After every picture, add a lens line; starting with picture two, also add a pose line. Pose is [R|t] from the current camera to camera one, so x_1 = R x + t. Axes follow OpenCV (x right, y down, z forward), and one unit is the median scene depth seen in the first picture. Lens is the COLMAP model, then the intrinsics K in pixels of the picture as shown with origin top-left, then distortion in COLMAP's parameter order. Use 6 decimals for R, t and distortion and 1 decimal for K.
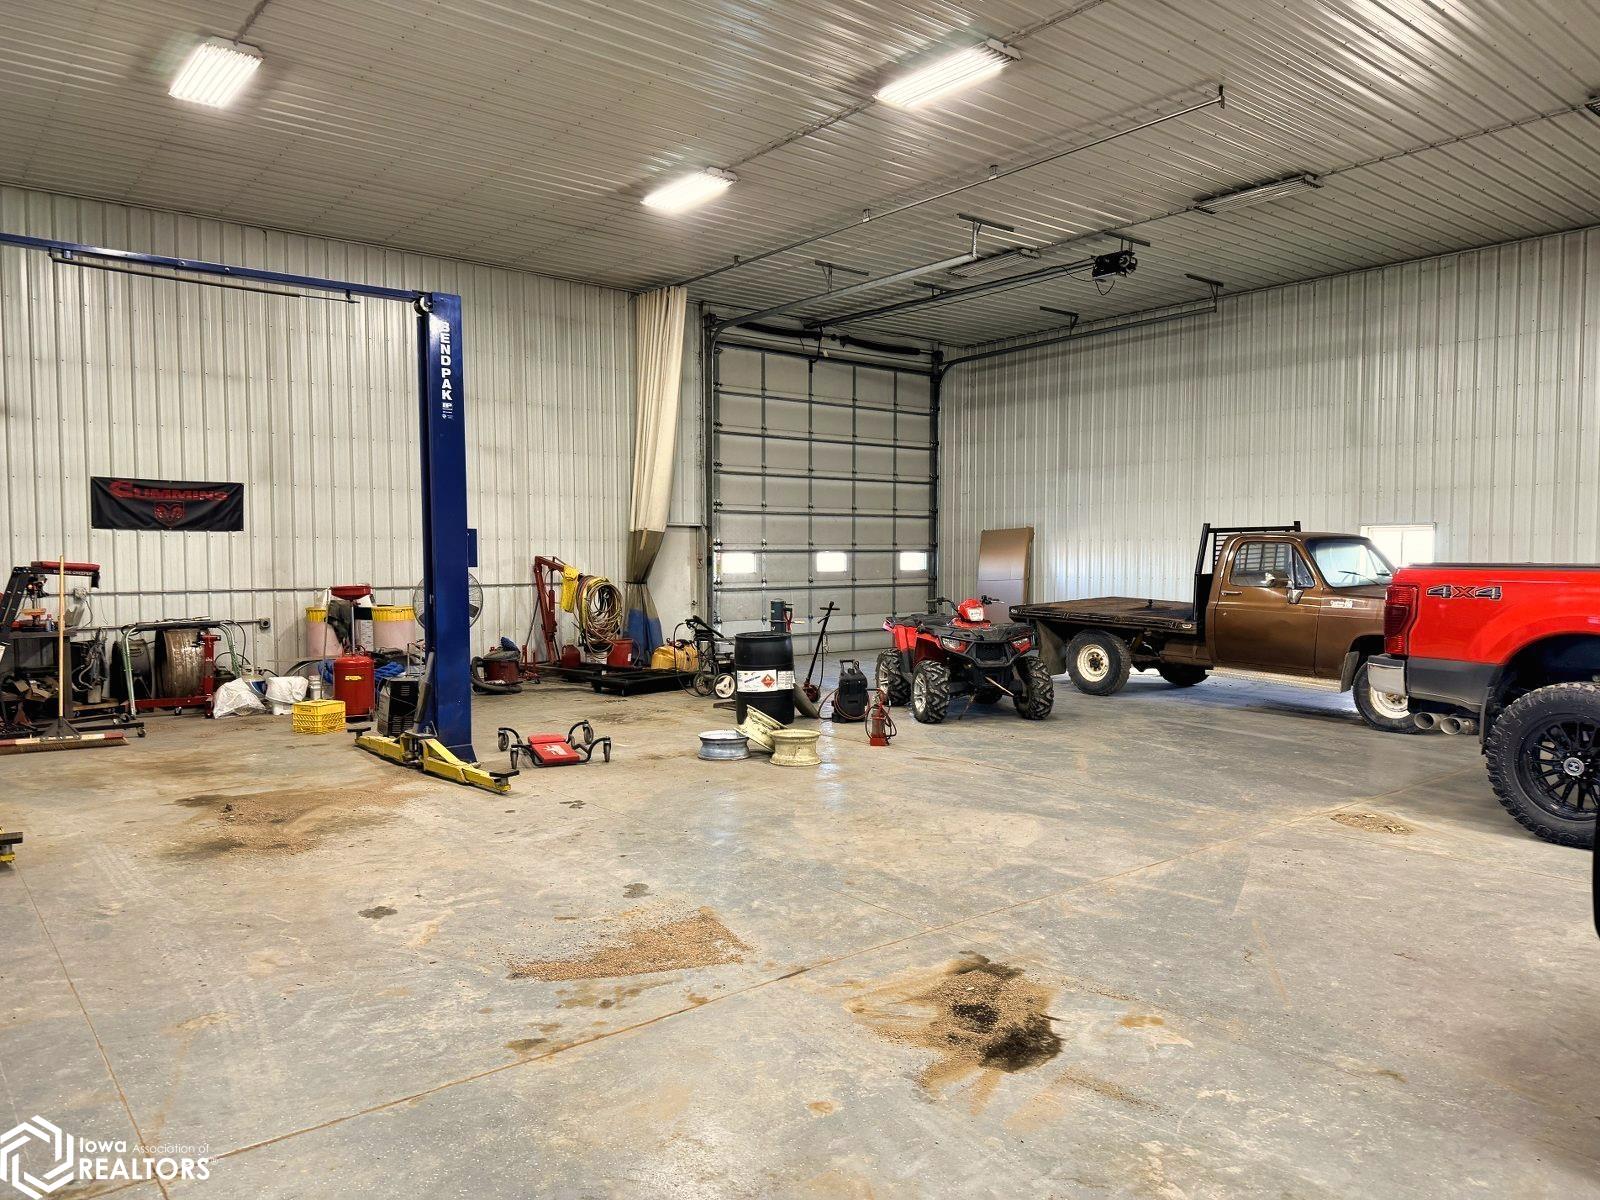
lens RADIAL K [[1114.8, 0, 794.6], [0, 1114.8, 604.4], [0, 0, 1]] dist [0.051567, -0.059378]
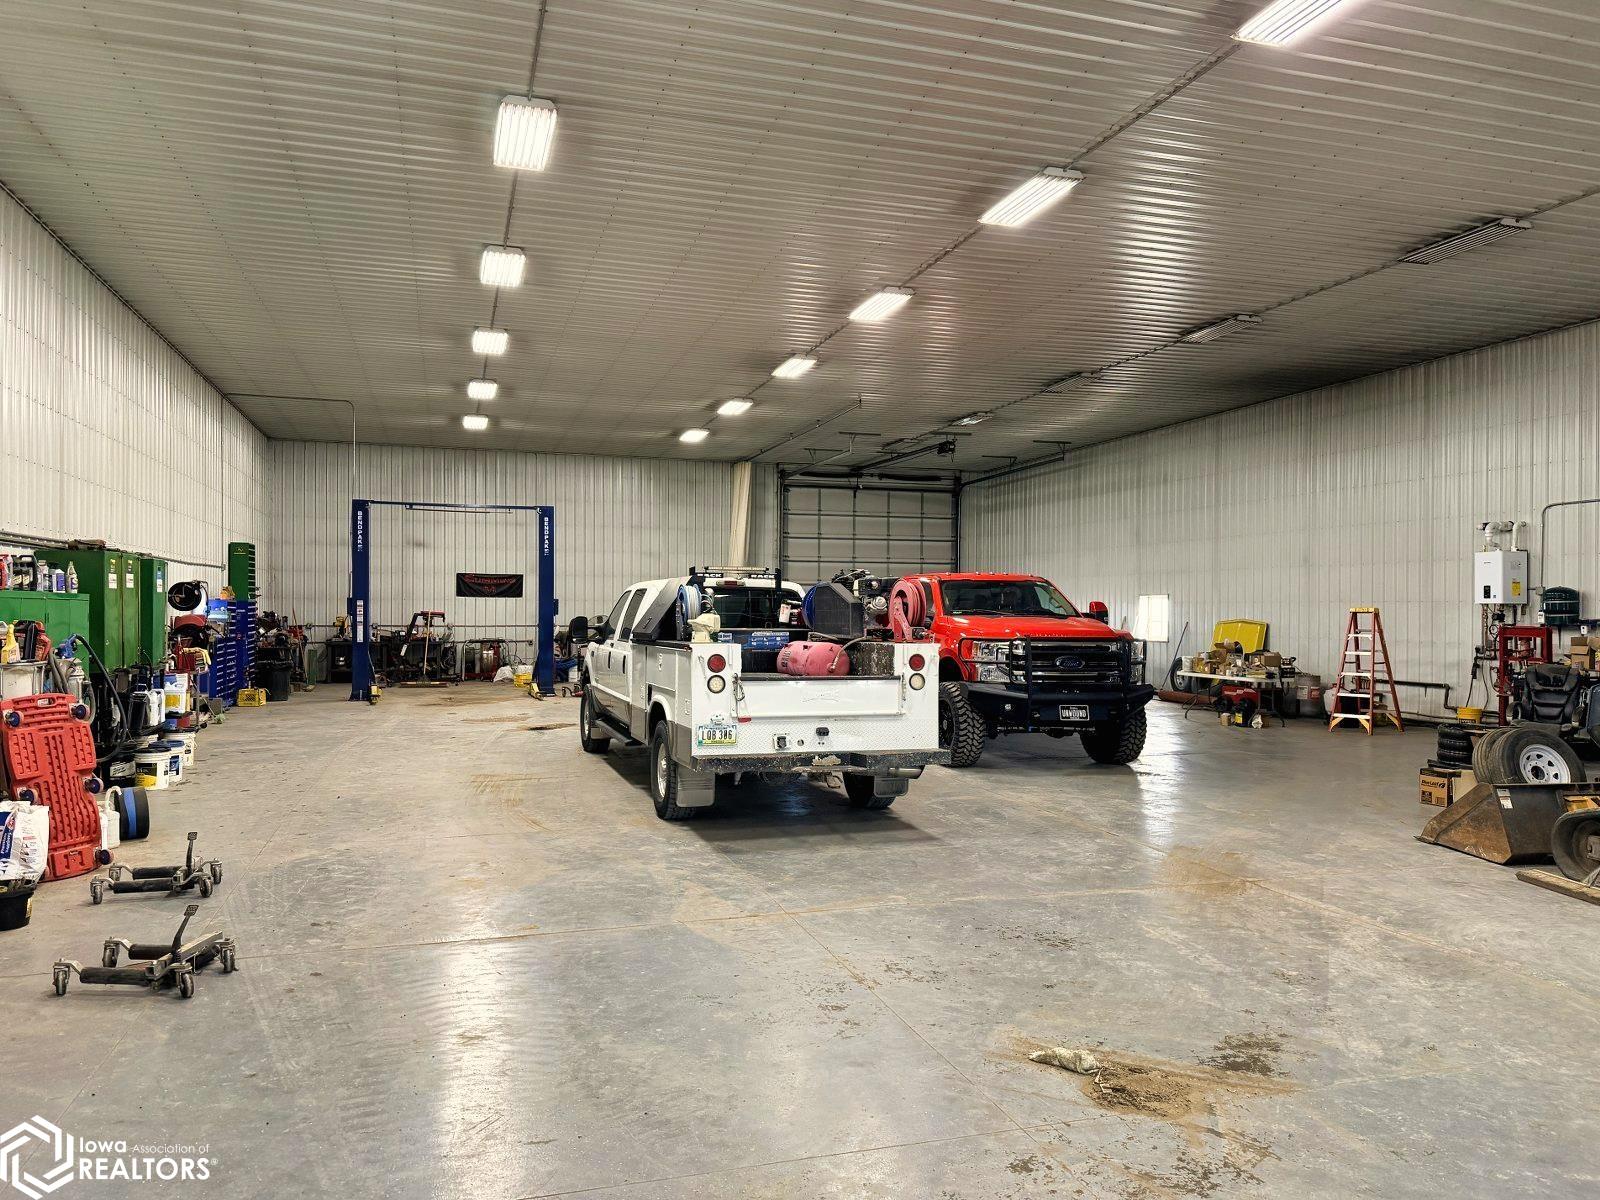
lens RADIAL K [[1114.8, 0, 802.9], [0, 1114.8, 601.3], [0, 0, 1]] dist [0.051567, -0.059378]
pose [[0.930671, 0.005963, -0.365808, 0.637242], [-0.023736, 0.998745, -0.044108, 0.018127], [0.365086, 0.049733, 0.929645, -0.620753]]
